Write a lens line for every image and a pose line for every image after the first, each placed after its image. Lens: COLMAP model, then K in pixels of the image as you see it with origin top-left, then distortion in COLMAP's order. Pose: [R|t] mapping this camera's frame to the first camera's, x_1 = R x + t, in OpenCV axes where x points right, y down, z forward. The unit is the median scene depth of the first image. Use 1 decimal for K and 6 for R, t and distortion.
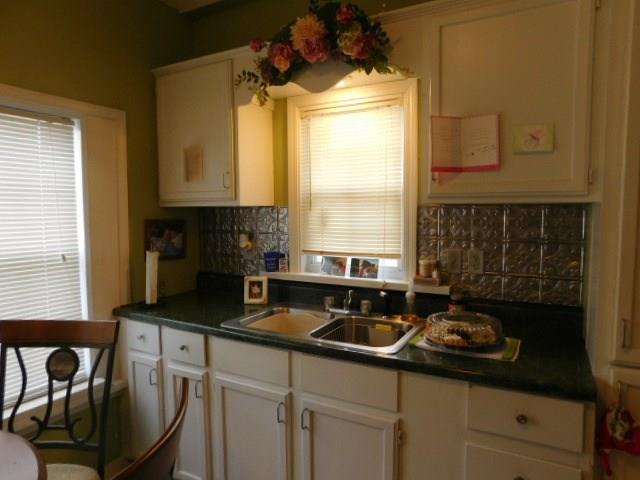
lens RADIAL K [[416.1, 0, 320.0], [0, 416.1, 240.0], [0, 0, 1]] dist [-0.075721, 0.043878]
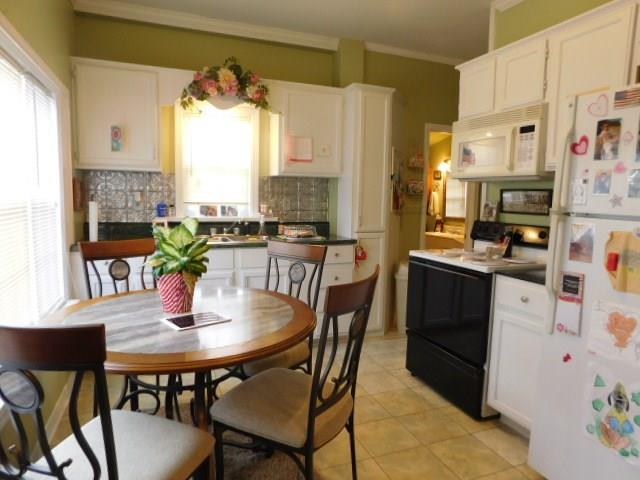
lens RADIAL K [[416.1, 0, 320.0], [0, 416.1, 240.0], [0, 0, 1]] dist [-0.075721, 0.043878]
pose [[0.636214, -0.066187, 0.768669, -1.105869], [0.032758, 0.997732, 0.058797, 0.110550], [-0.770817, -0.012227, 0.636939, -0.449002]]
